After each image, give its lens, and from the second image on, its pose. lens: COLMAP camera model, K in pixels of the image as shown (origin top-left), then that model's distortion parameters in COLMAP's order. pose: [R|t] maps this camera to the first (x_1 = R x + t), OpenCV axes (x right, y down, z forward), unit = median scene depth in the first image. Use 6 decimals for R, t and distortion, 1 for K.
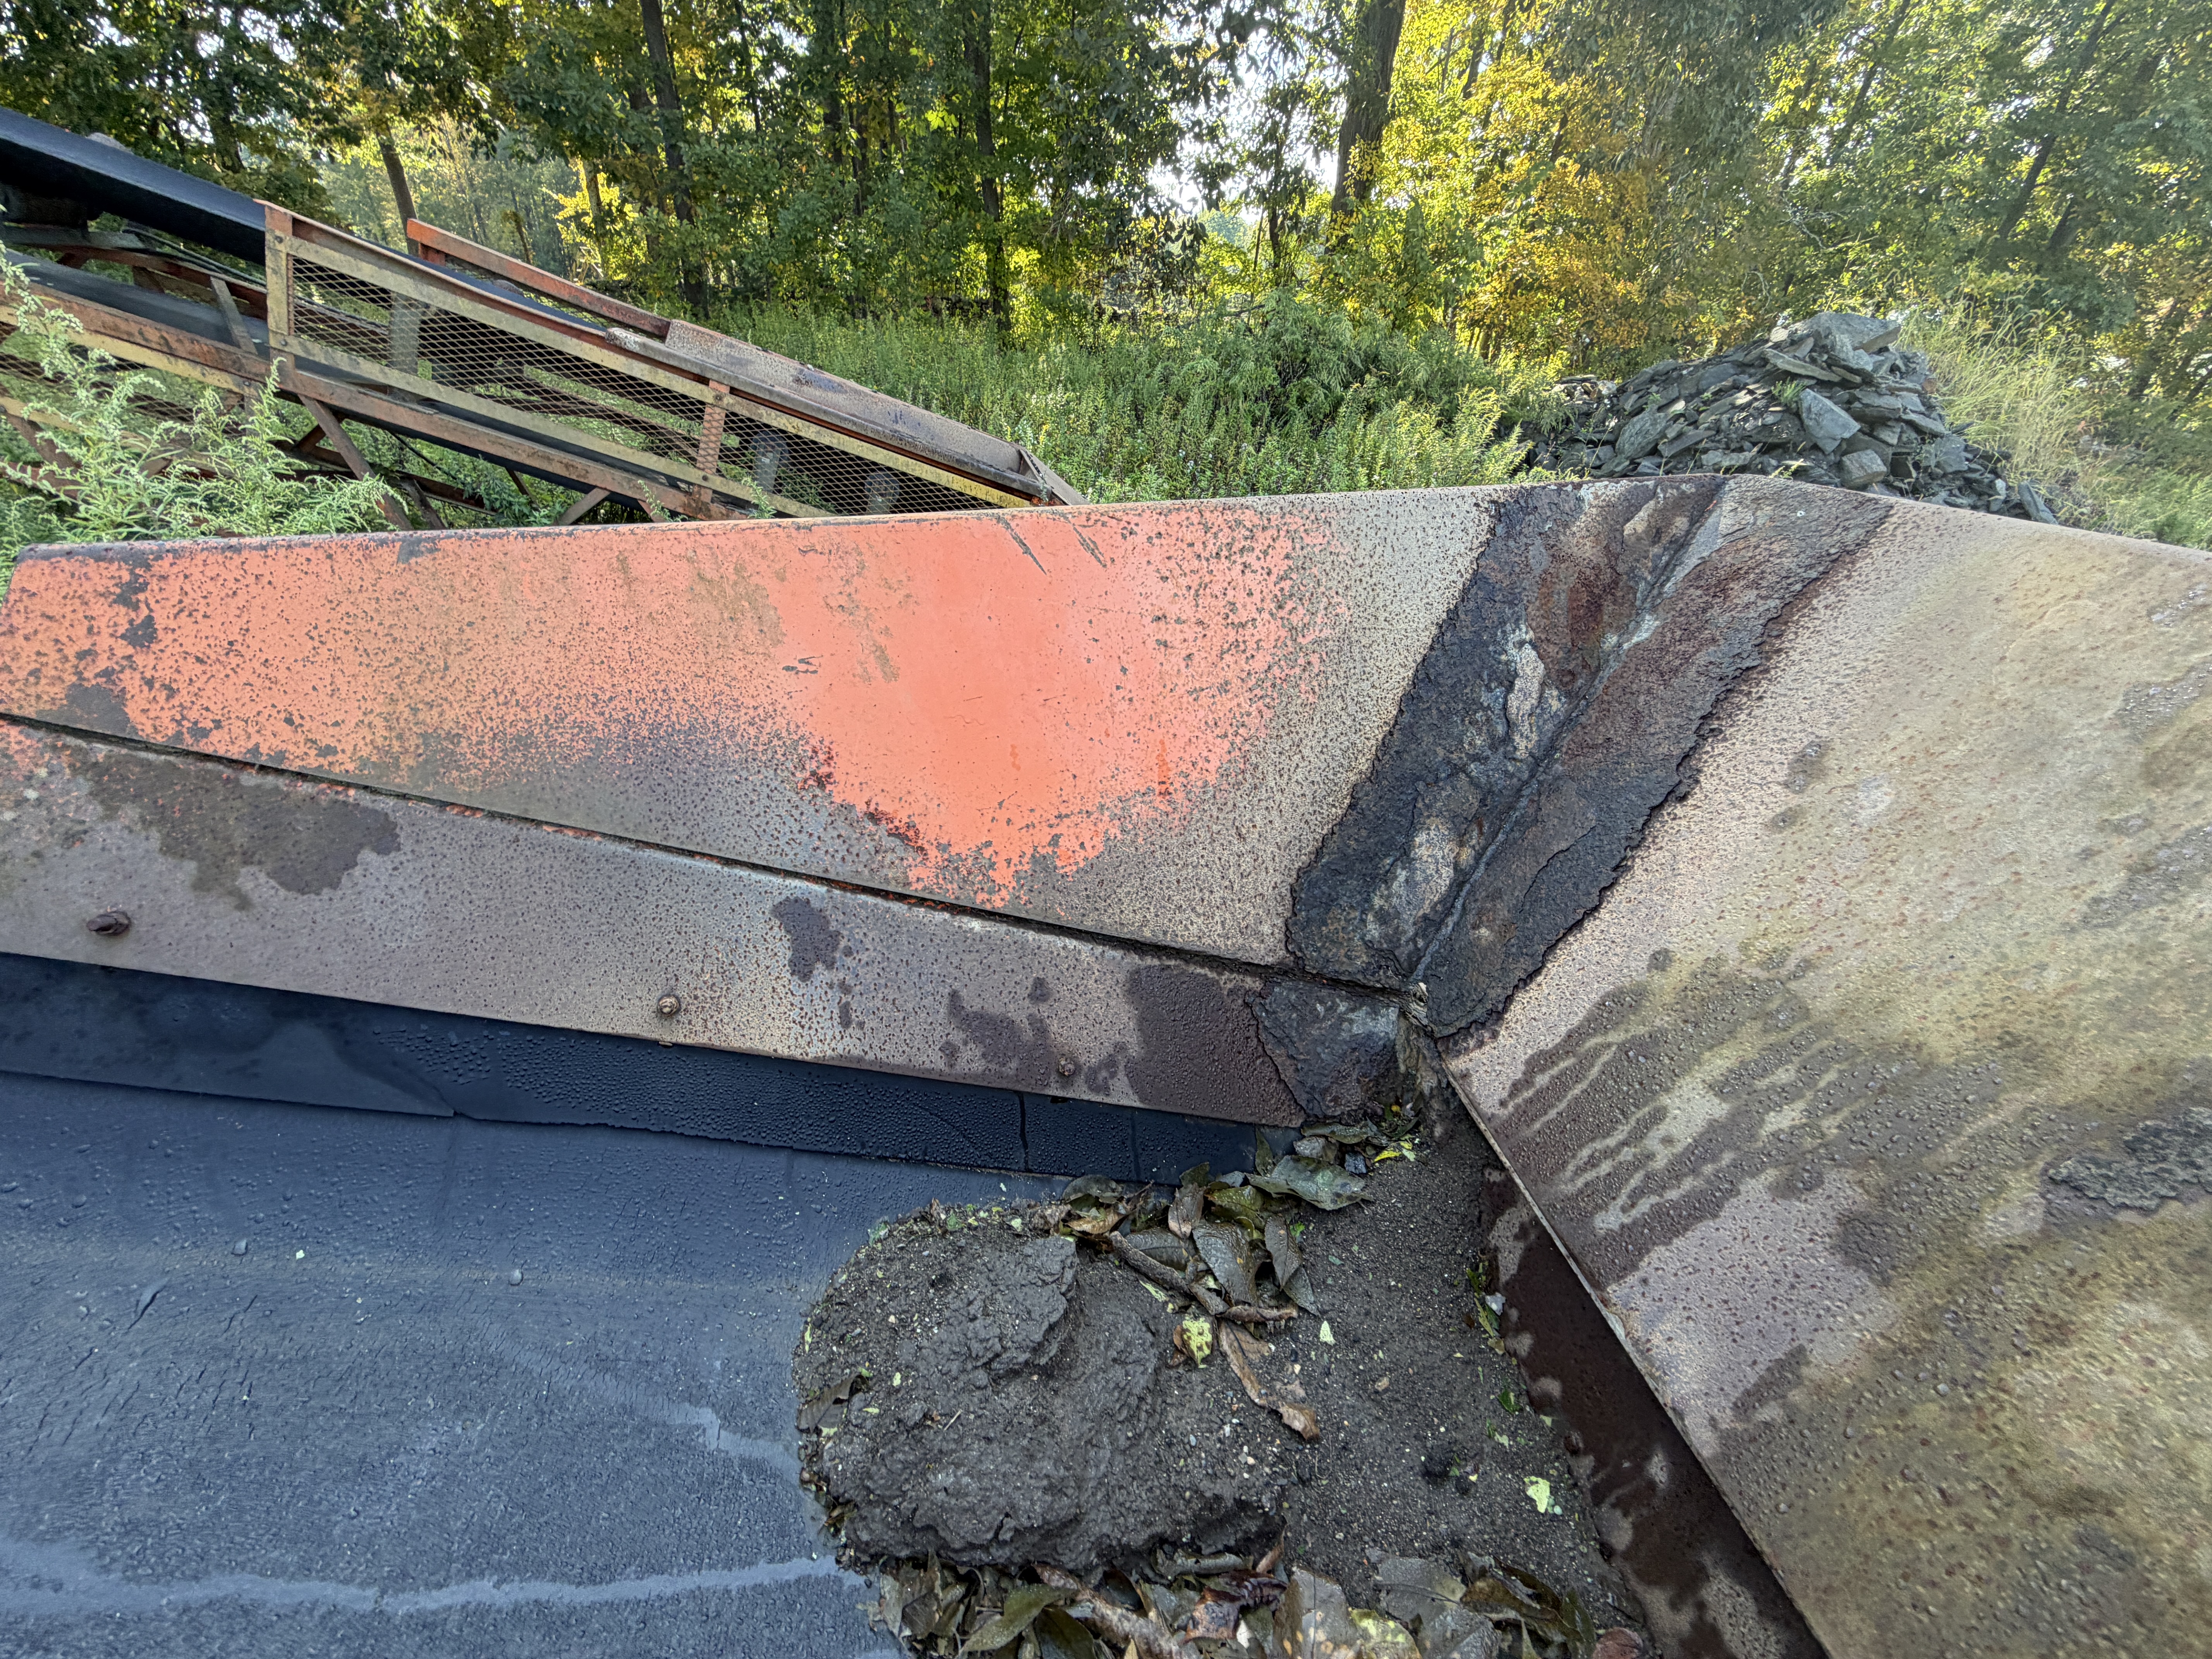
lens RADIAL K [[878.5, 0, 1104.0], [0, 878.5, 828.4], [0, 0, 1]] dist [0.000852, -0.000563]
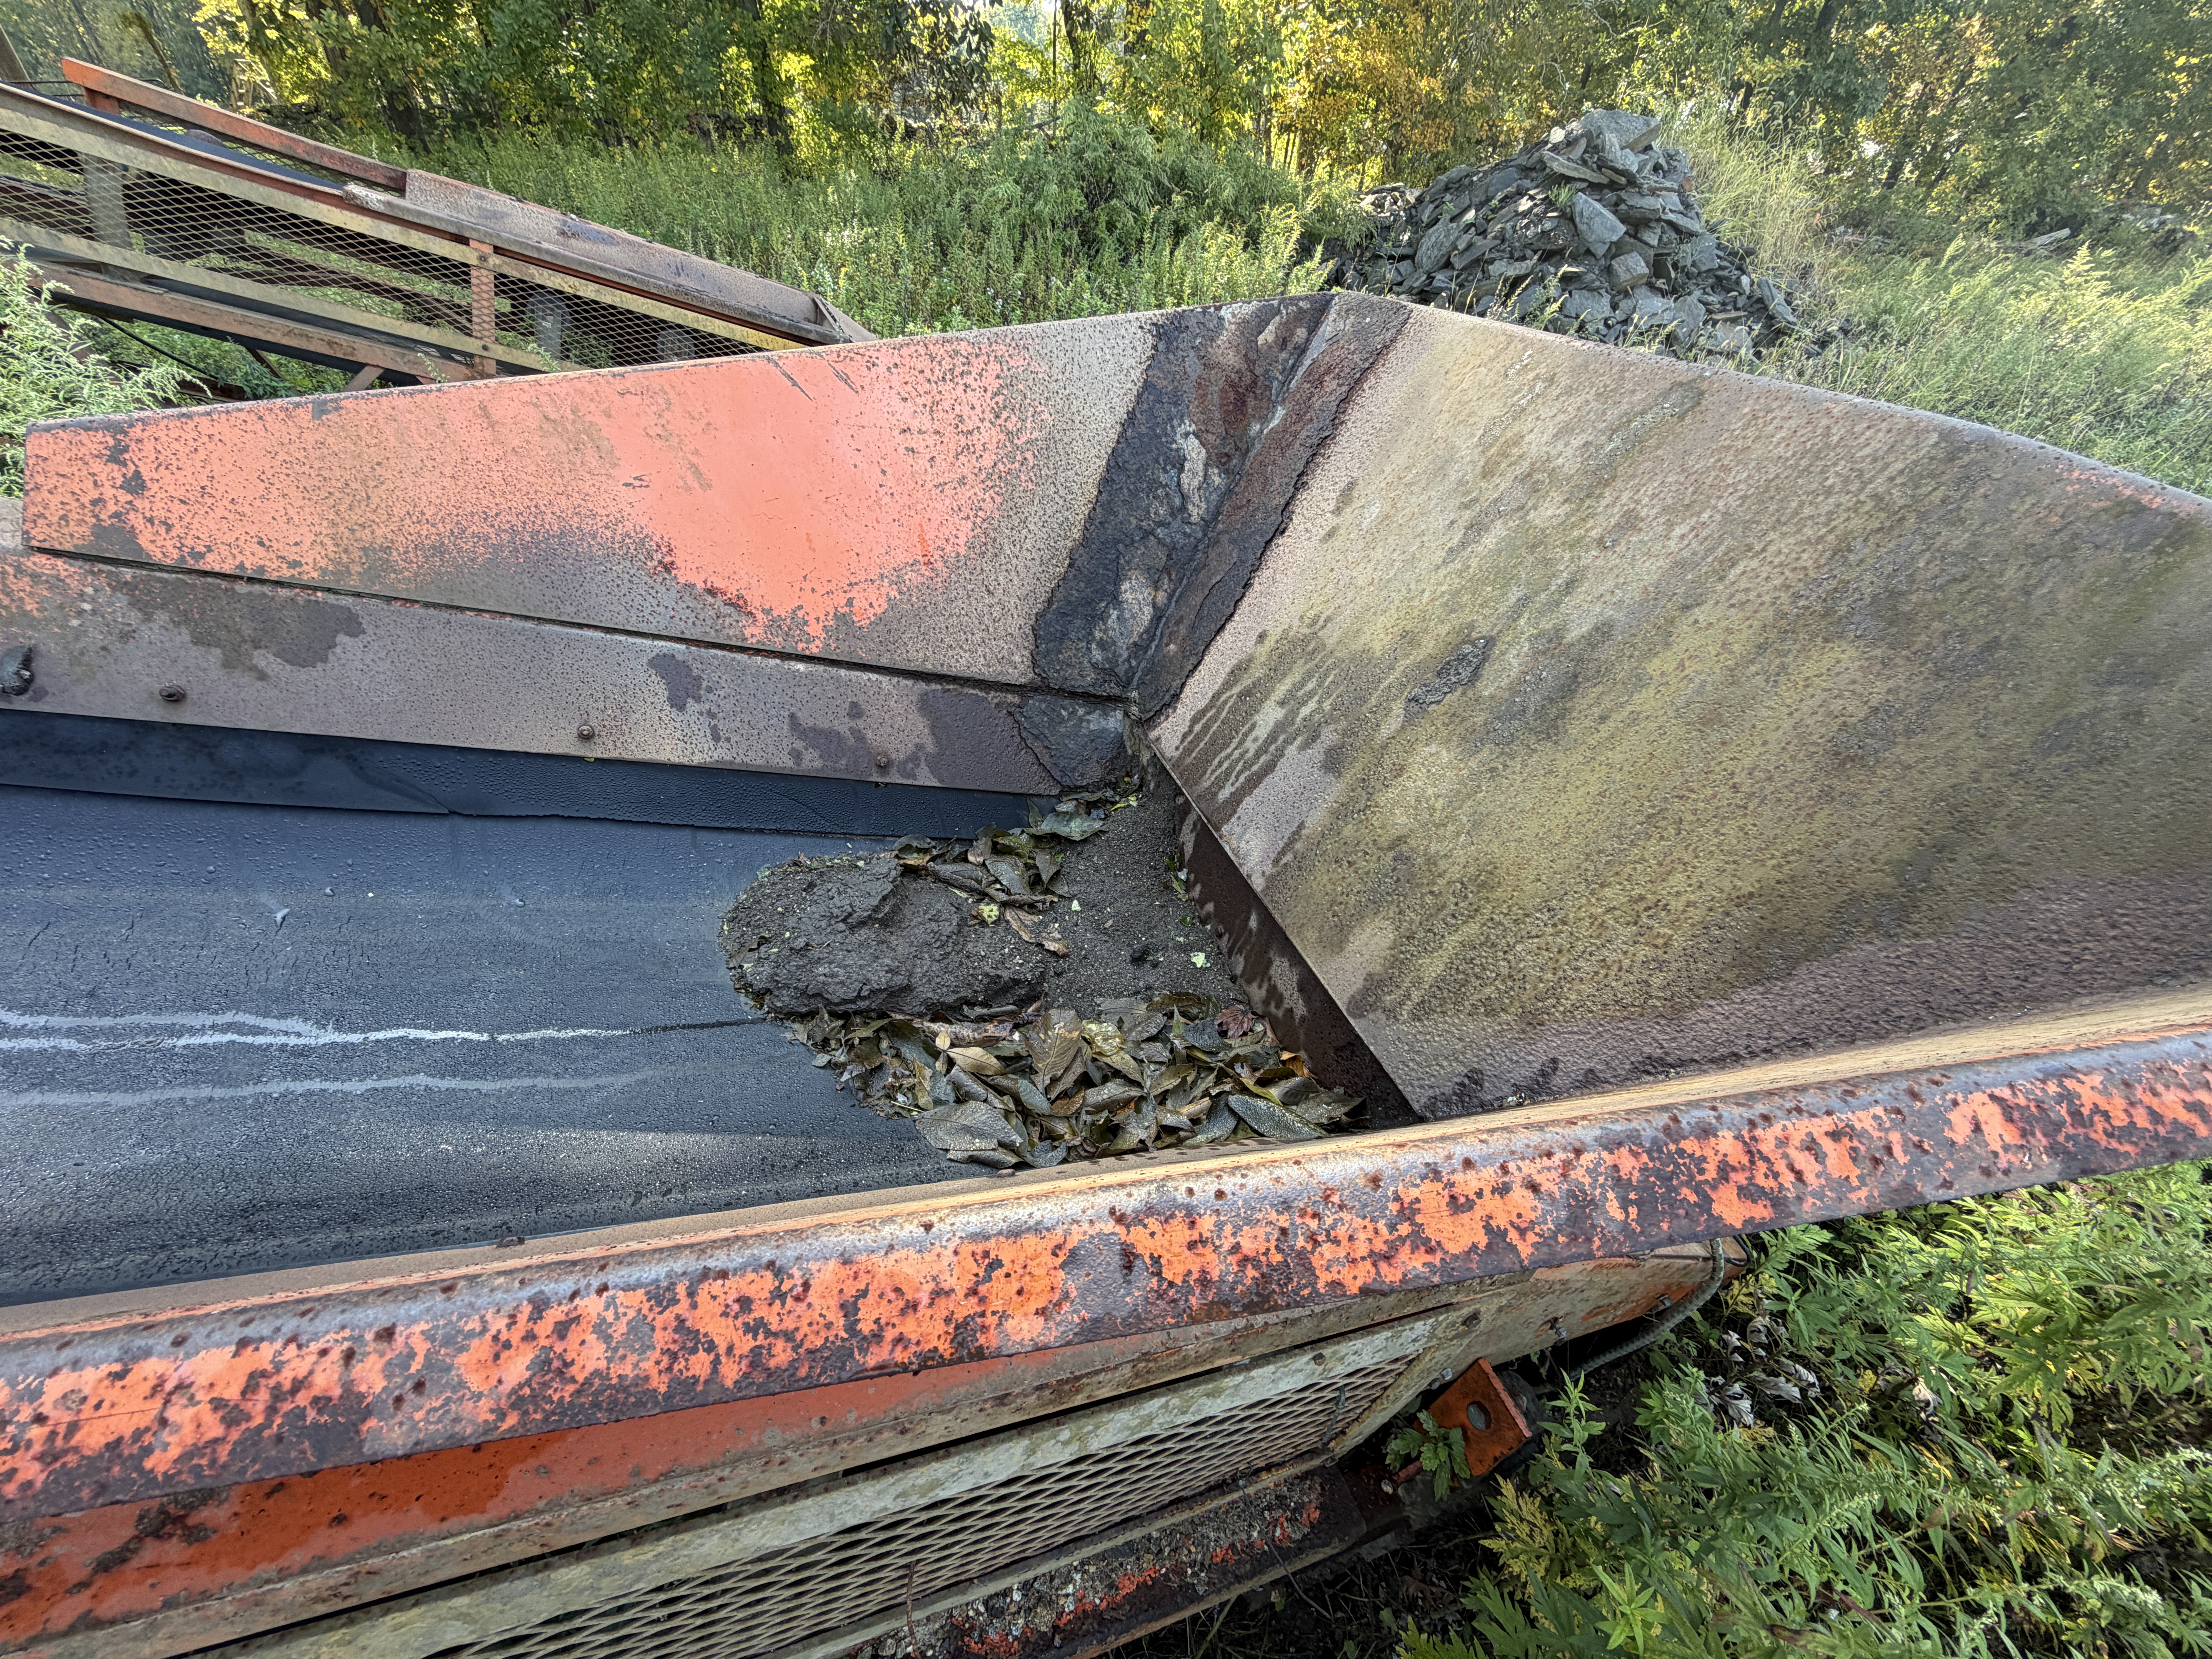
lens RADIAL K [[878.5, 0, 1104.0], [0, 878.5, 828.4], [0, 0, 1]] dist [0.000852, -0.000563]
pose [[0.983737, -0.130822, 0.123076, 0.109141], [0.111458, 0.981941, 0.152872, 0.176849], [-0.140853, -0.136668, 0.980552, -0.424337]]
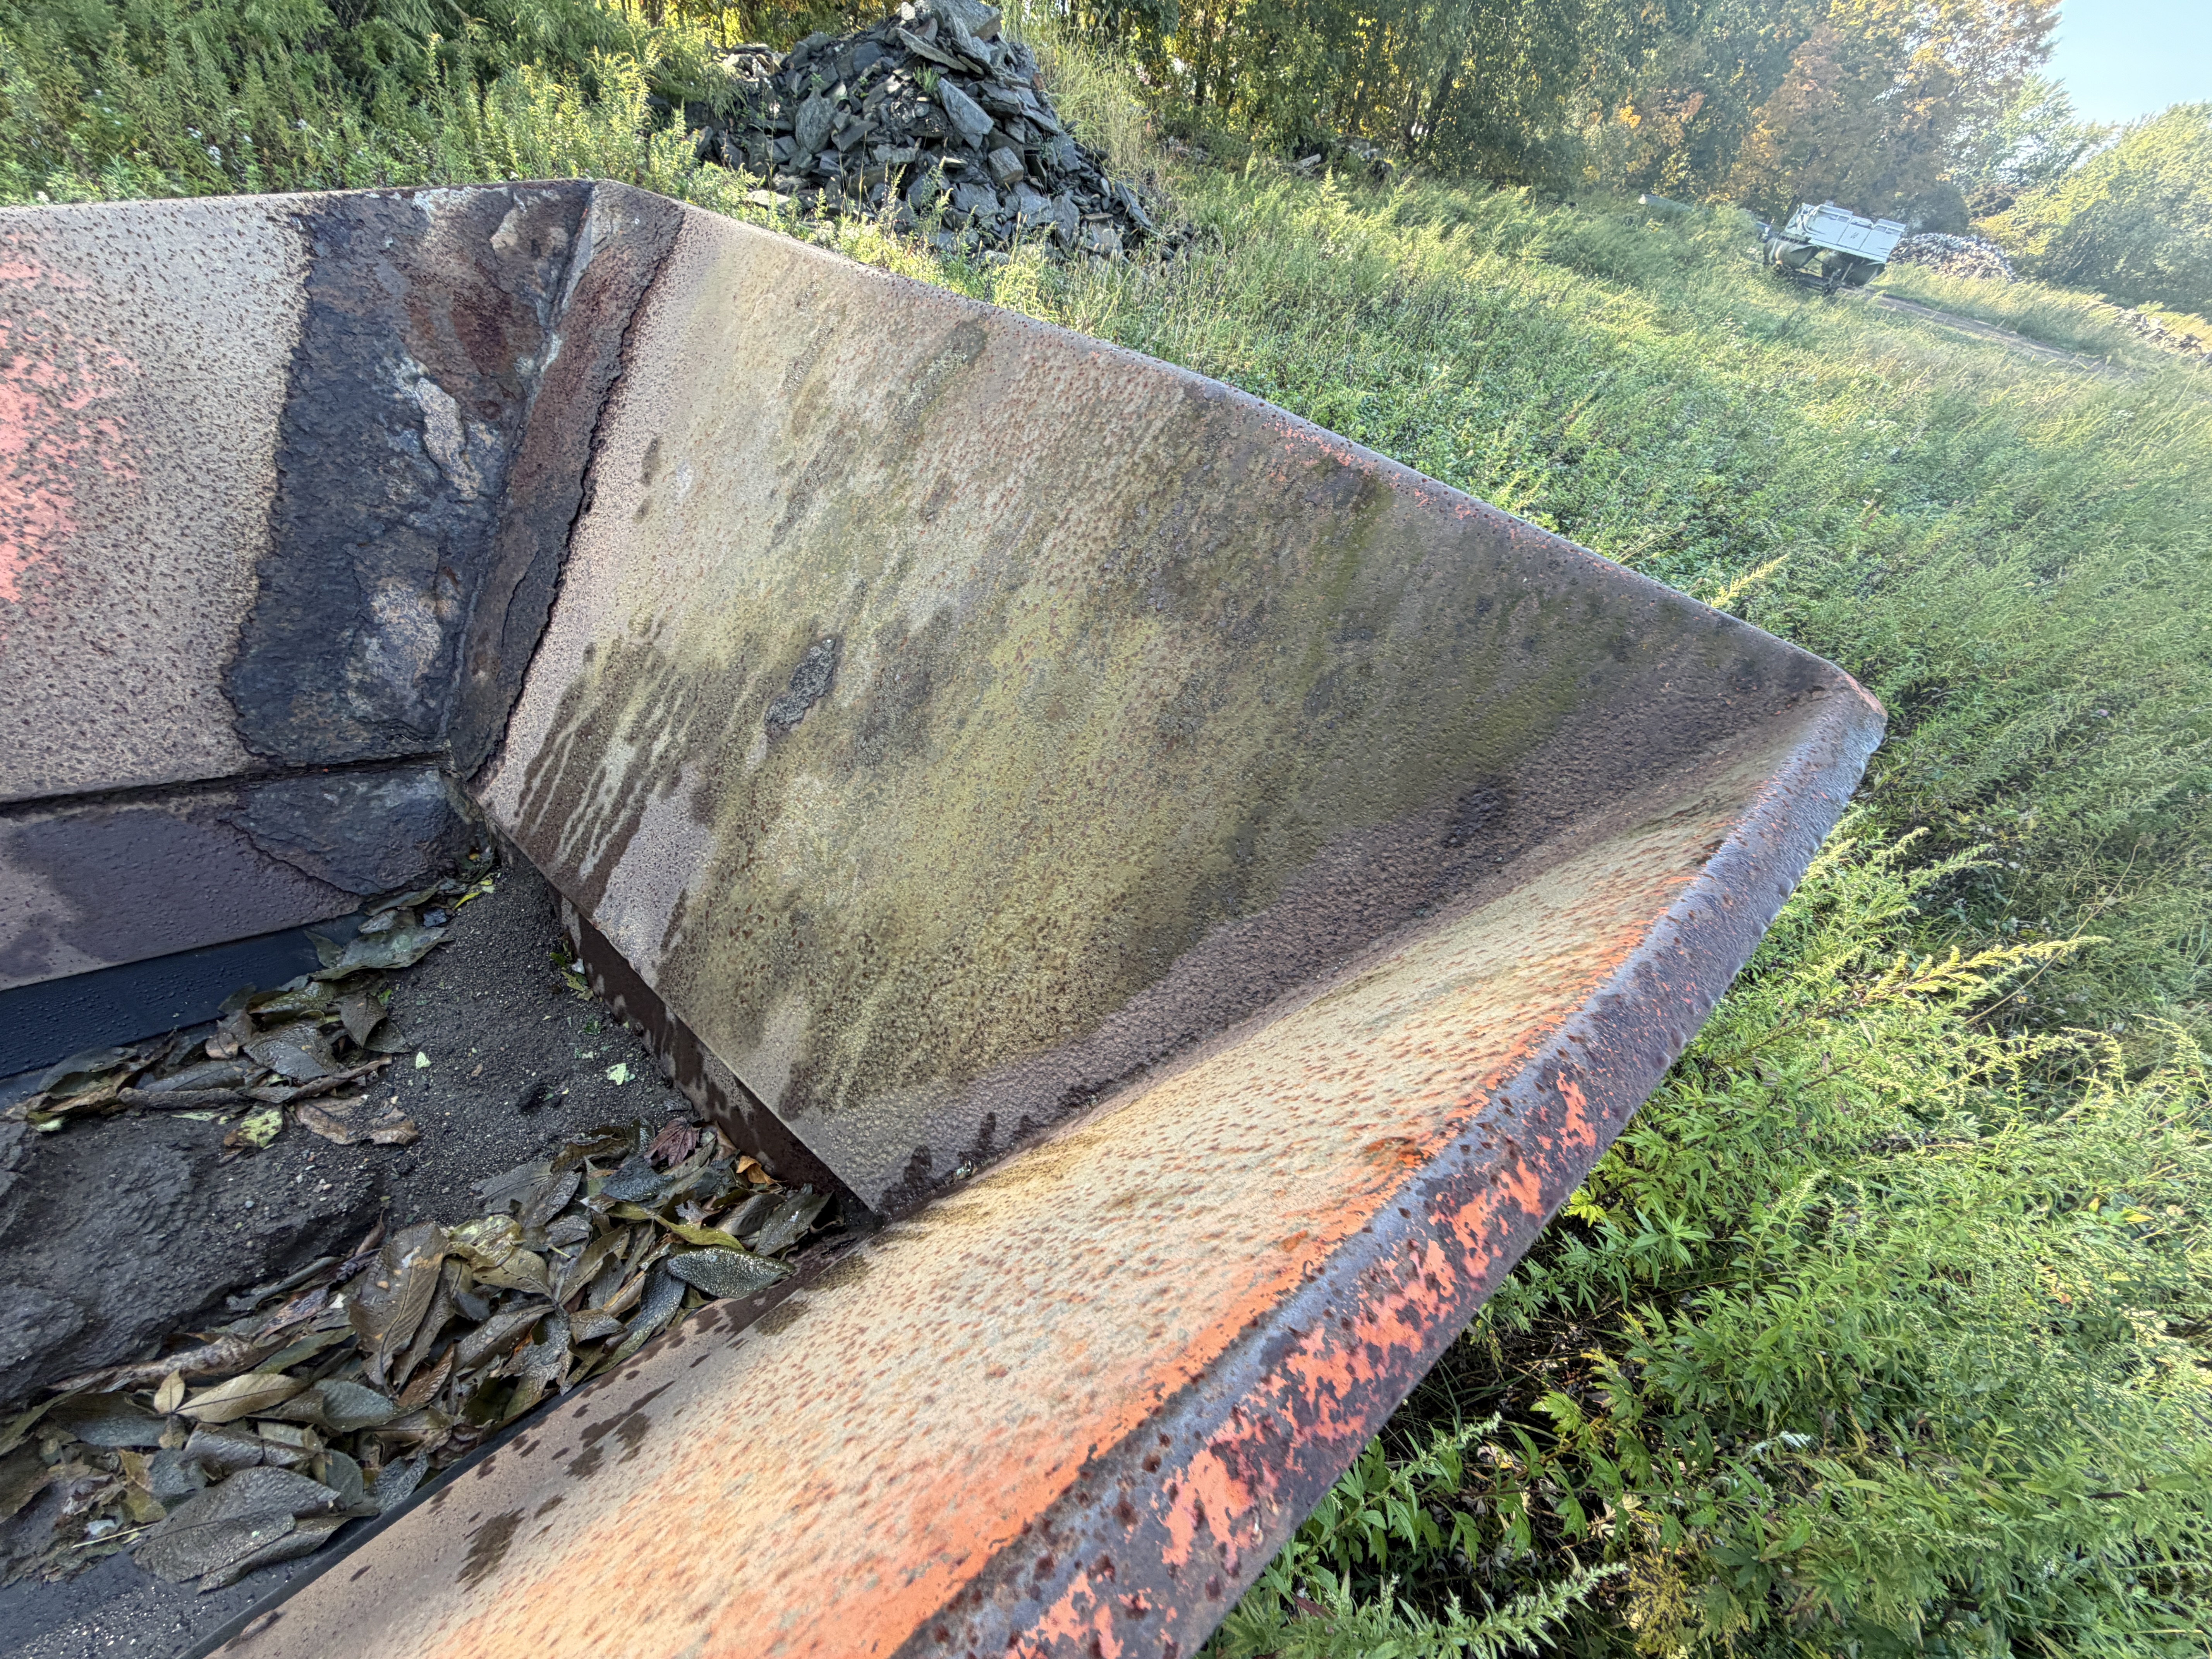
lens RADIAL K [[881.1, 0, 1101.1], [0, 881.1, 827.3], [0, 0, 1]] dist [0.000033, -0.000287]
pose [[0.754561, -0.388174, 0.529111, 0.361190], [0.239922, 0.913654, 0.328136, 0.116941], [-0.610798, -0.120654, 0.782540, -0.322156]]
